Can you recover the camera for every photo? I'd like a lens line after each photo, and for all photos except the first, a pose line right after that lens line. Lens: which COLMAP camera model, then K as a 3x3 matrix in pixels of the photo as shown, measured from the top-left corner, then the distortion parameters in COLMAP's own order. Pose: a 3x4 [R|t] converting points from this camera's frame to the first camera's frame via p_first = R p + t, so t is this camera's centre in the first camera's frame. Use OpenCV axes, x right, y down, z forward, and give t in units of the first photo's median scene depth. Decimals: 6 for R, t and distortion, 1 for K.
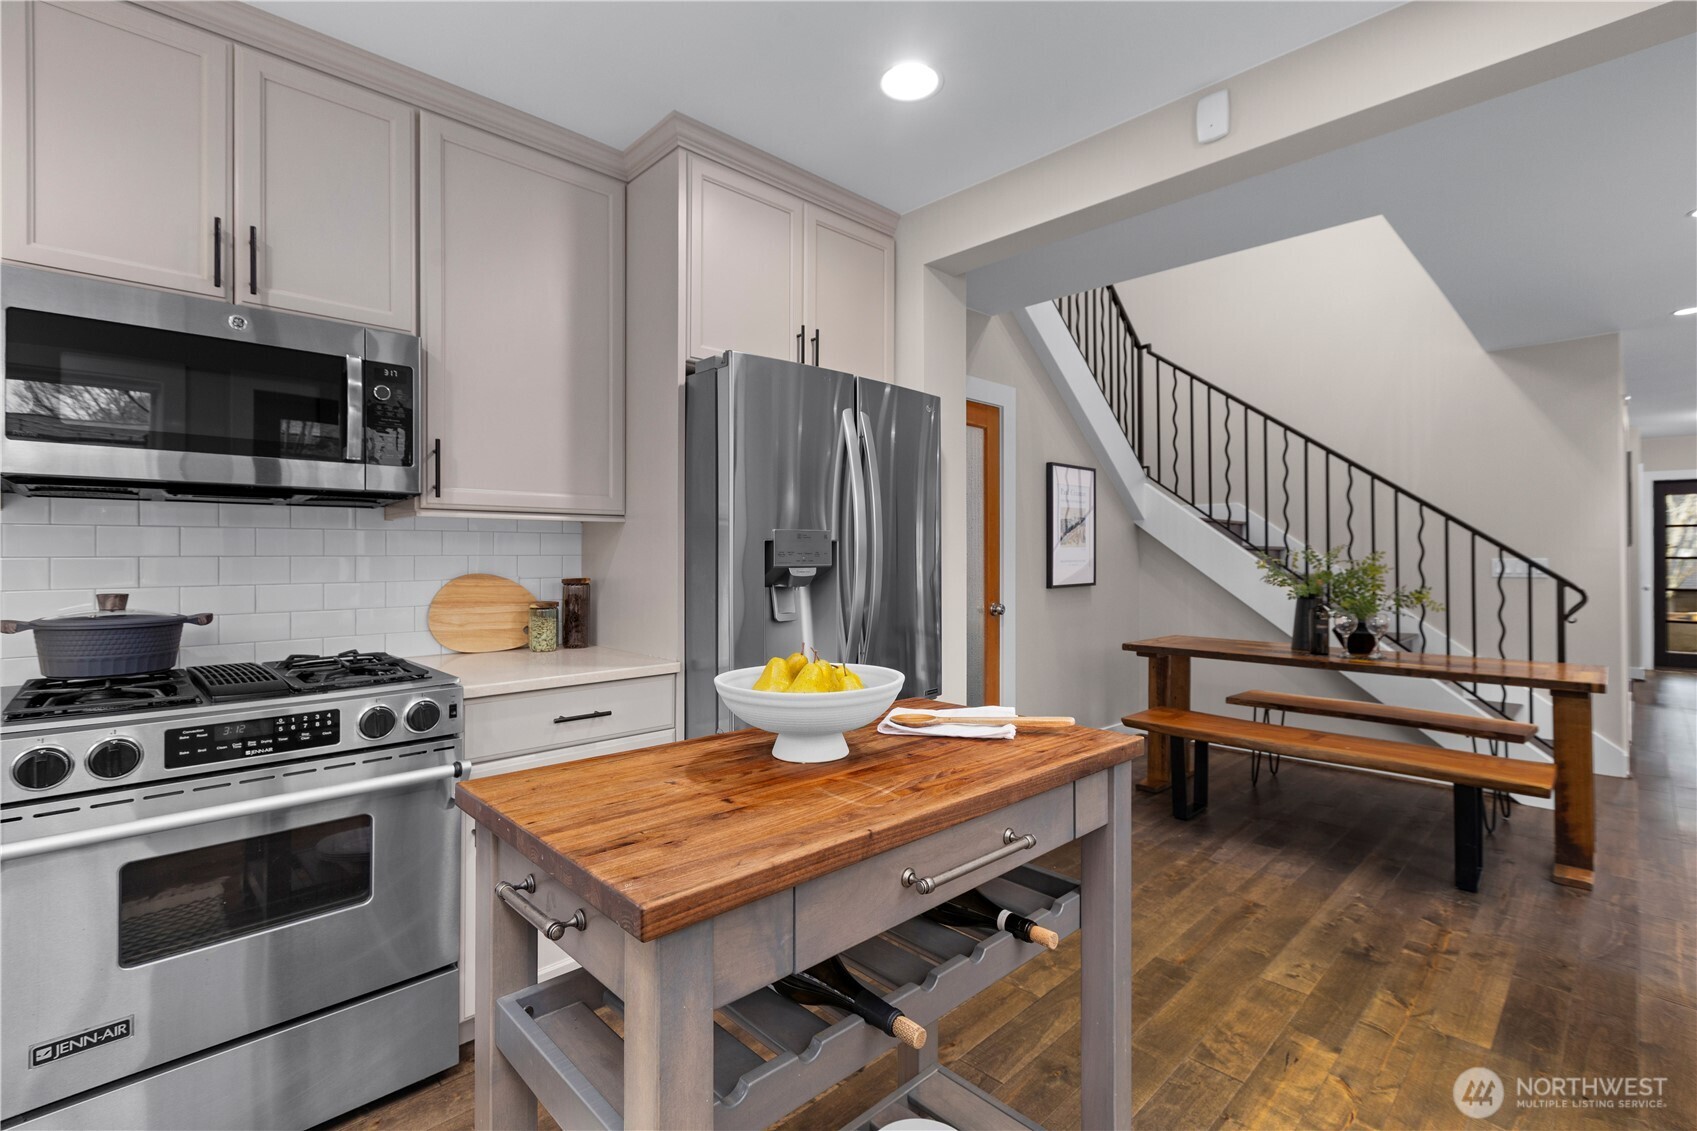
lens RADIAL K [[770.8, 0, 847.1], [0, 770.8, 554.2], [0, 0, 1]] dist [0.002191, 0.000441]
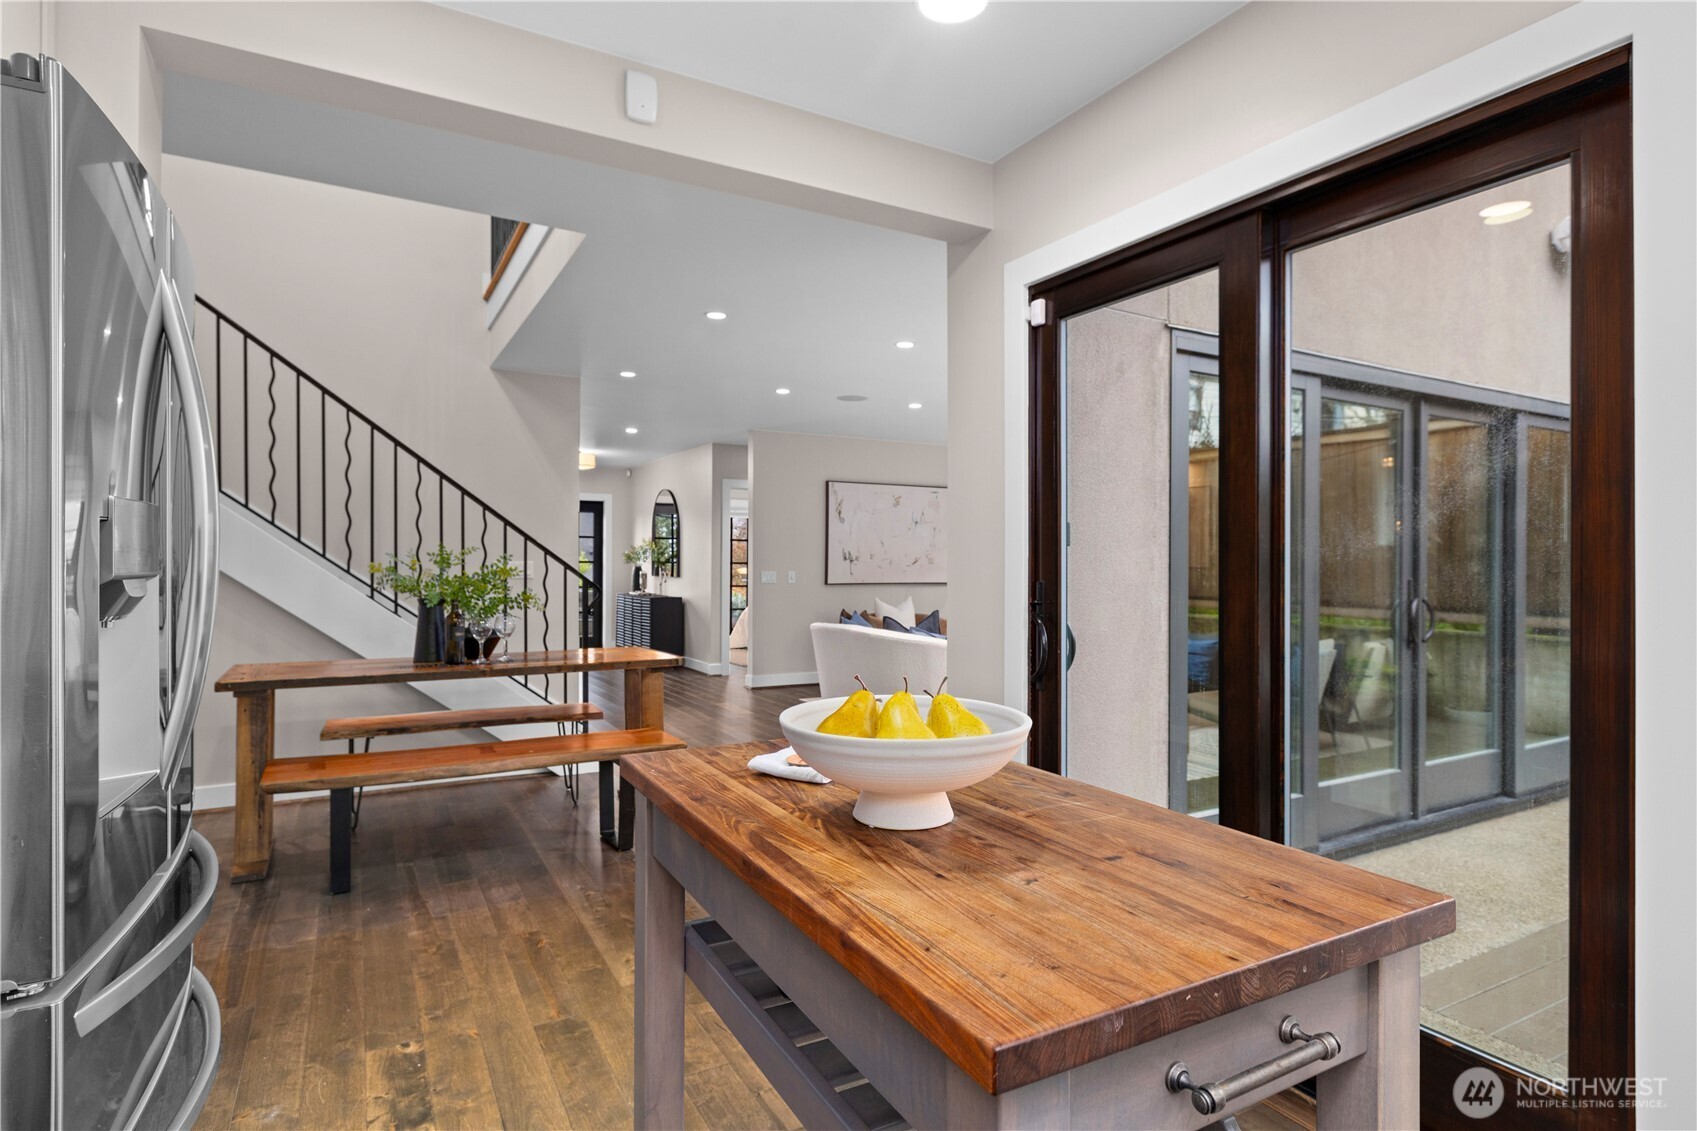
lens RADIAL K [[880.2, 0, 846.8], [0, 880.2, 563.9], [0, 0, 1]] dist [0.001908, -0.000032]
pose [[0.255292, -0.000619, 0.966864, -1.035930], [-0.008272, 0.999962, 0.002824, 0.008364], [-0.966829, -0.008719, 0.255277, 0.955321]]
